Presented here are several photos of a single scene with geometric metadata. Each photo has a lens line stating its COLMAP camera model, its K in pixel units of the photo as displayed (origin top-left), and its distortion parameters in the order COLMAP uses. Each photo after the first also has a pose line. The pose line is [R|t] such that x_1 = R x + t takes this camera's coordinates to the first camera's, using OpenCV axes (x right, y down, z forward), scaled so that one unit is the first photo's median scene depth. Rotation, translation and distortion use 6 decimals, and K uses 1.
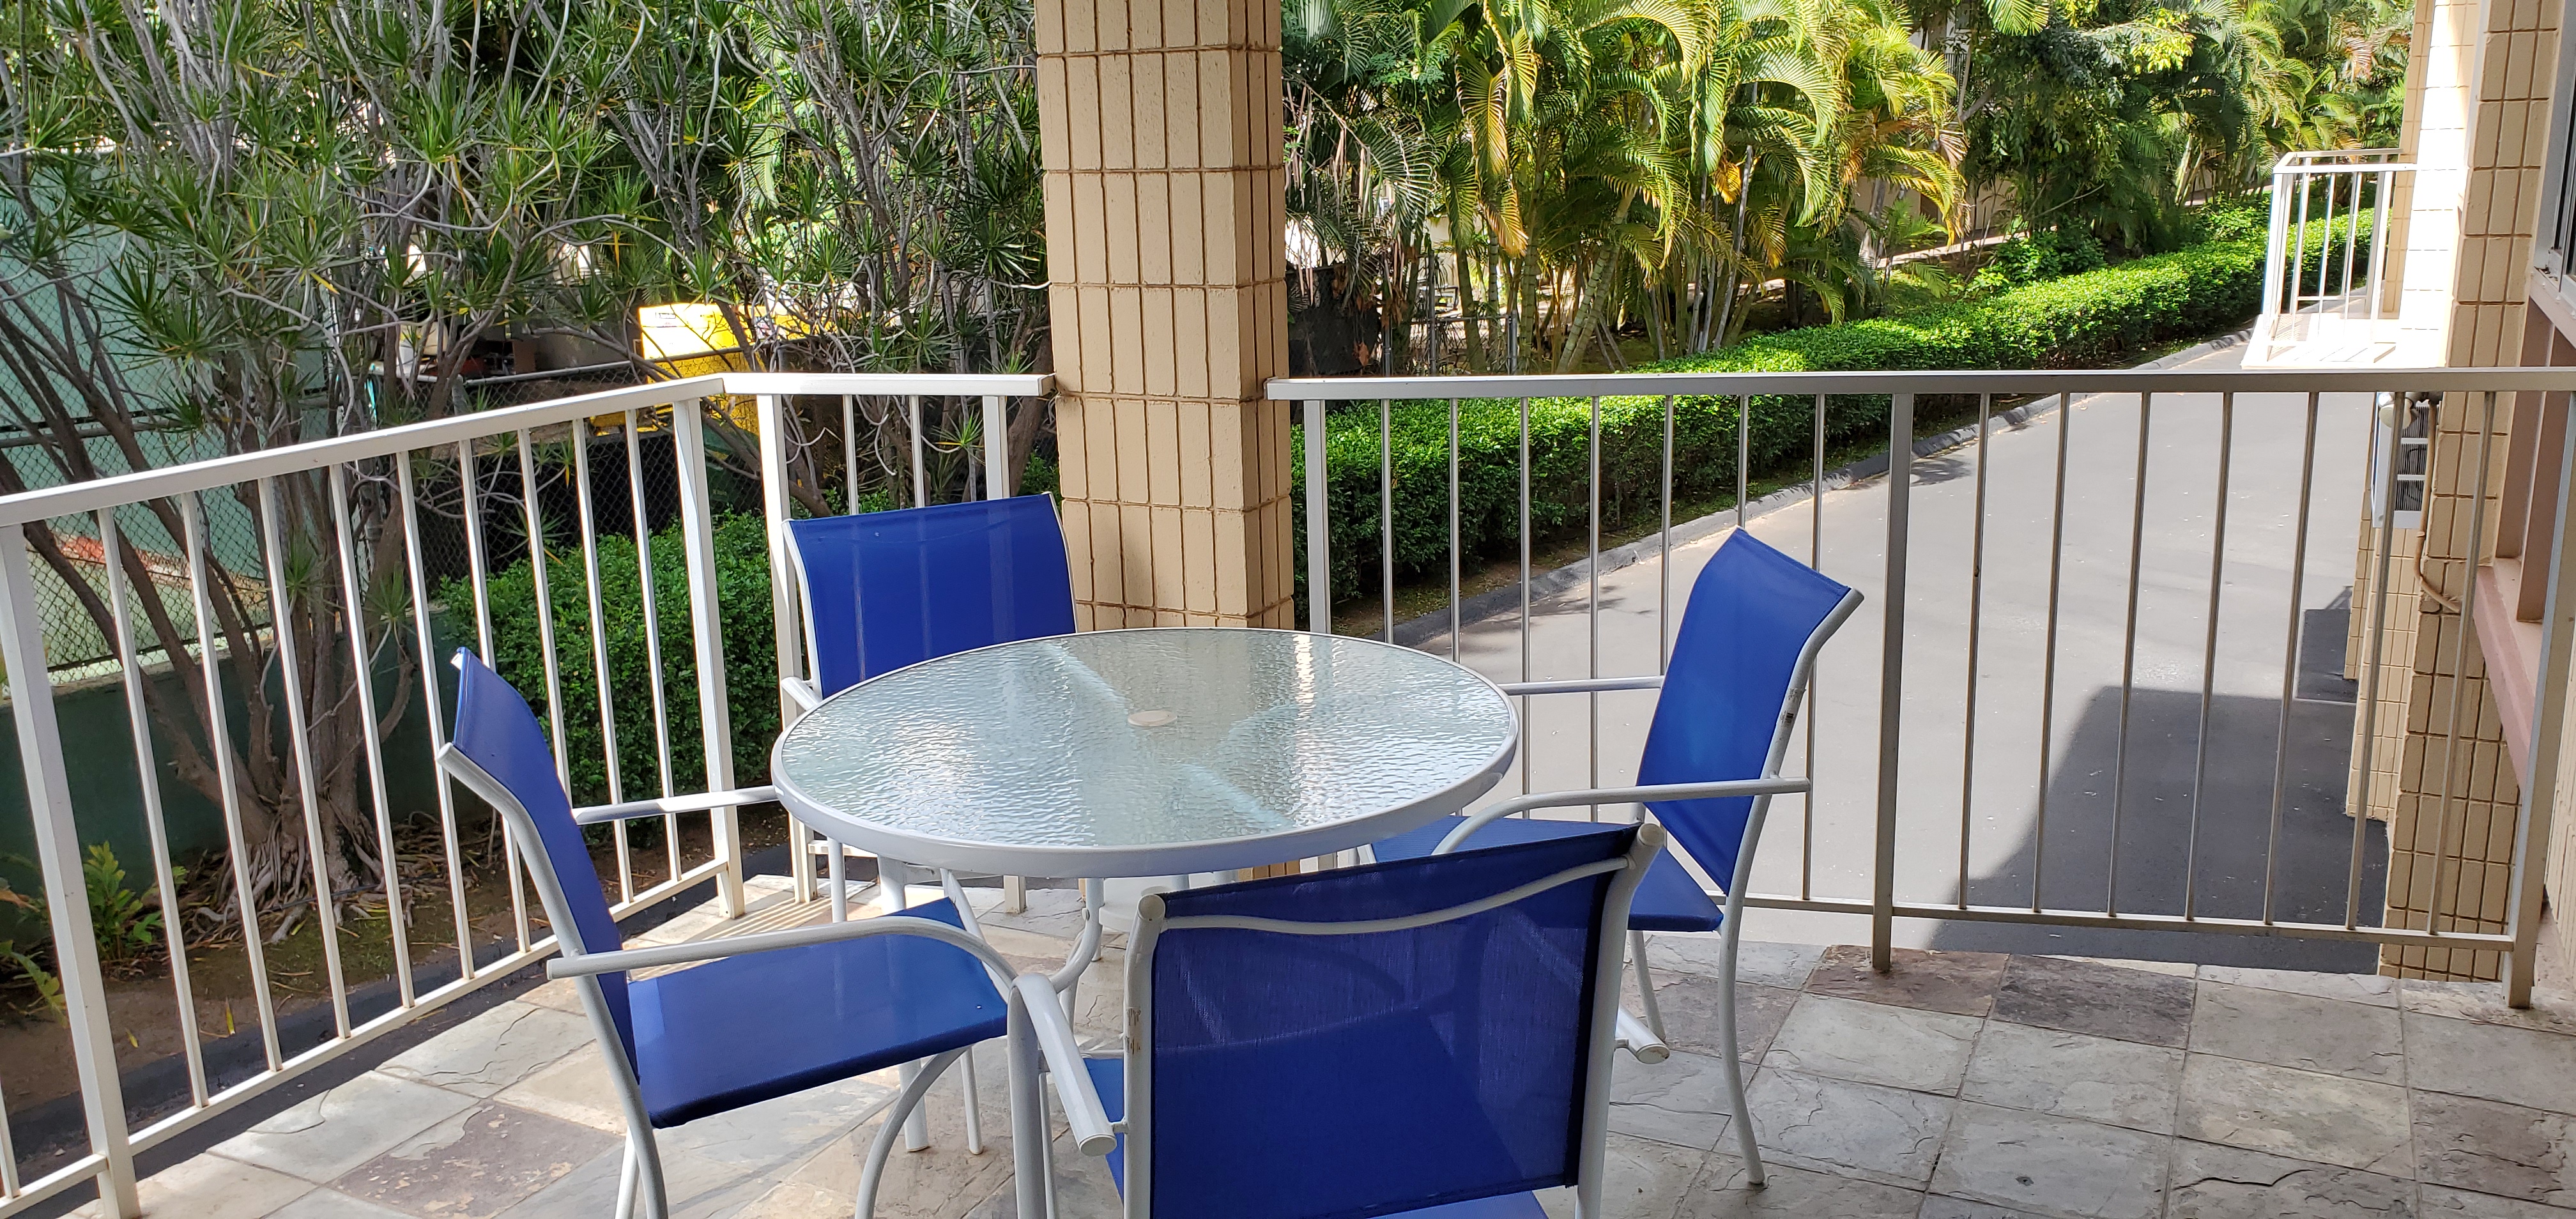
lens RADIAL K [[1985.7, 0, 1275.4], [0, 1985.7, 624.1], [0, 0, 1]] dist [0.059063, -0.082631]
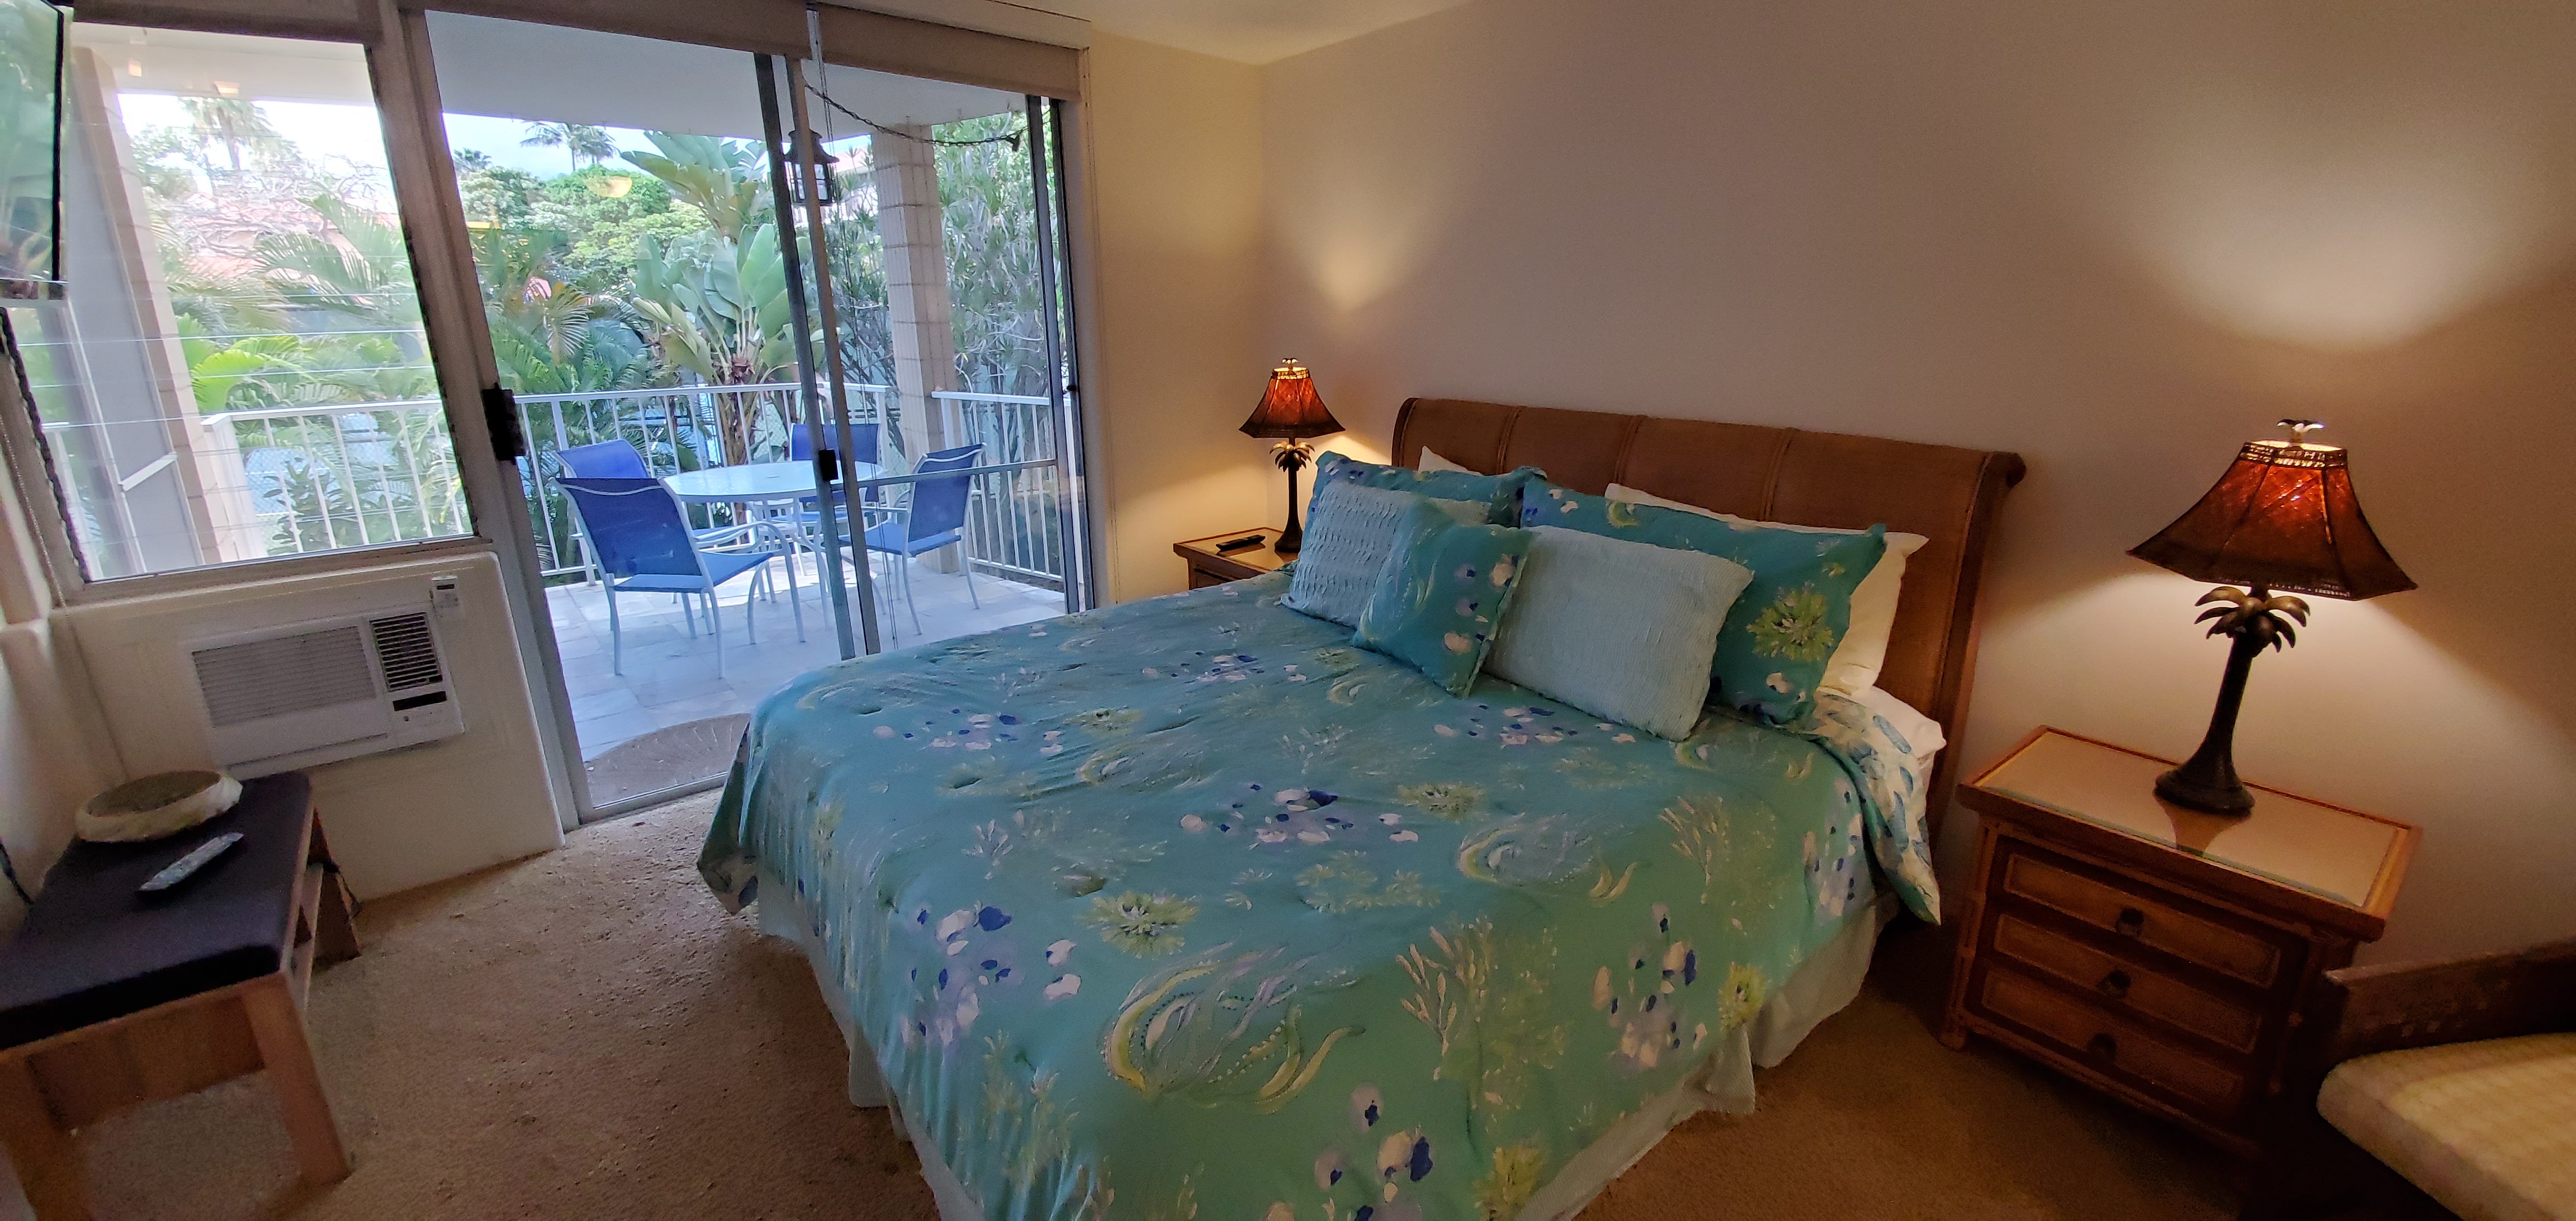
lens RADIAL K [[1019.1, 0, 1325.1], [0, 1019.1, 604.7], [0, 0, 1]] dist [0.003568, -0.011458]
pose [[0.929189, 0.133098, -0.344807, 0.410797], [-0.116616, 0.990832, 0.068210, 0.009657], [0.350725, -0.023170, 0.936192, -0.098644]]
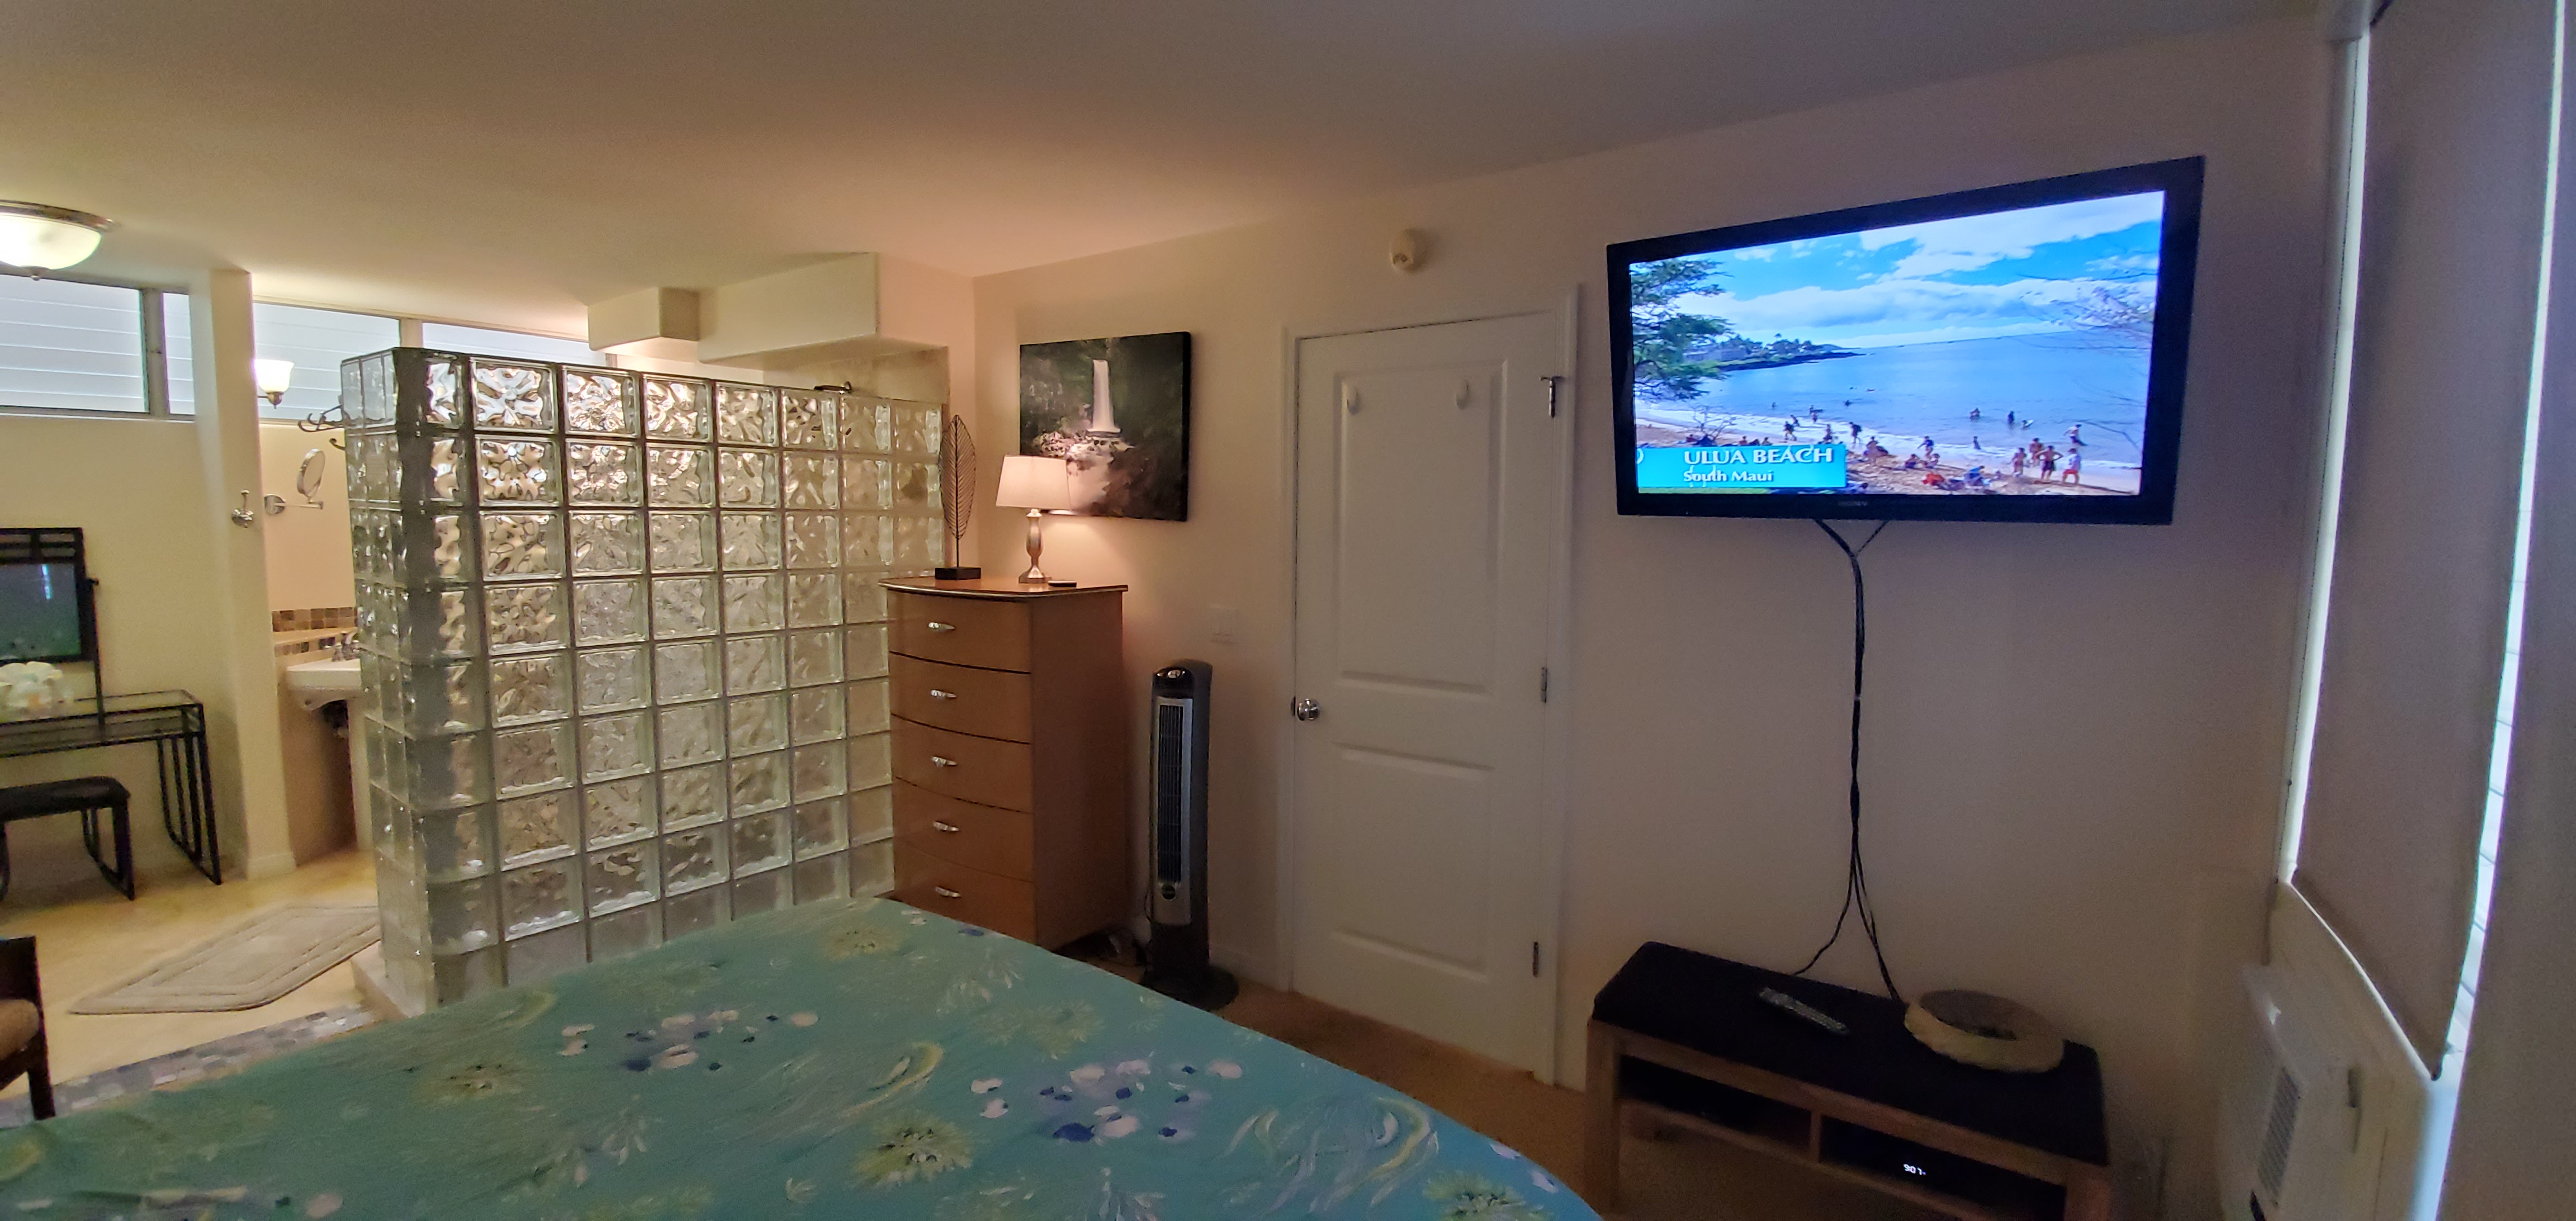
lens RADIAL K [[1019.1, 0, 1321.1], [0, 1019.1, 605.4], [0, 0, 1]] dist [0.003568, -0.011458]
pose [[-0.991915, 0.006490, 0.126734, 0.228092], [0.047275, 0.945701, 0.321581, -0.056513], [-0.117766, 0.324973, -0.938362, 0.180407]]
